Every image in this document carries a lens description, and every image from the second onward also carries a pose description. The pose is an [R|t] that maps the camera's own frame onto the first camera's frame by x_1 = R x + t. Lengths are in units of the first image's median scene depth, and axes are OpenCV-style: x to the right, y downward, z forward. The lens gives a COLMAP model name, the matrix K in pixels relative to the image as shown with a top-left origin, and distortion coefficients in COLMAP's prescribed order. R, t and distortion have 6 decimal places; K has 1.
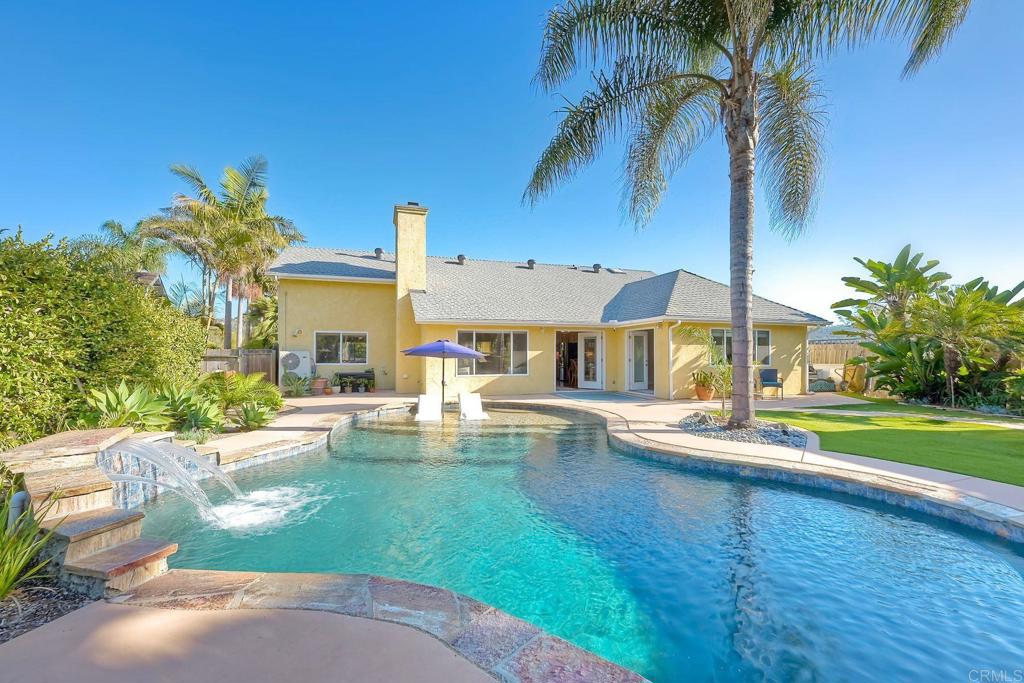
lens RADIAL K [[410.3, 0, 512.9], [0, 410.3, 348.2], [0, 0, 1]] dist [-0.004617, -0.000676]
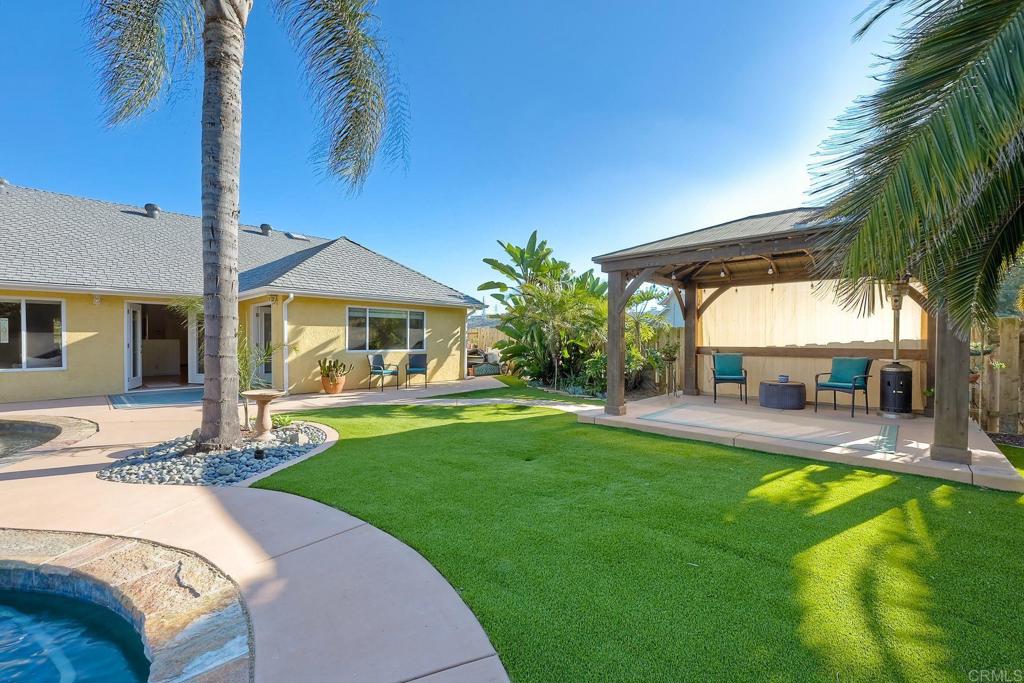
lens RADIAL K [[410.3, 0, 510.7], [0, 410.3, 342.6], [0, 0, 1]] dist [-0.004617, -0.000676]
pose [[0.870780, -0.002926, 0.491664, 0.338927], [-0.009790, 0.999681, 0.023287, 0.002120], [-0.491575, -0.025092, 0.870474, 0.106617]]
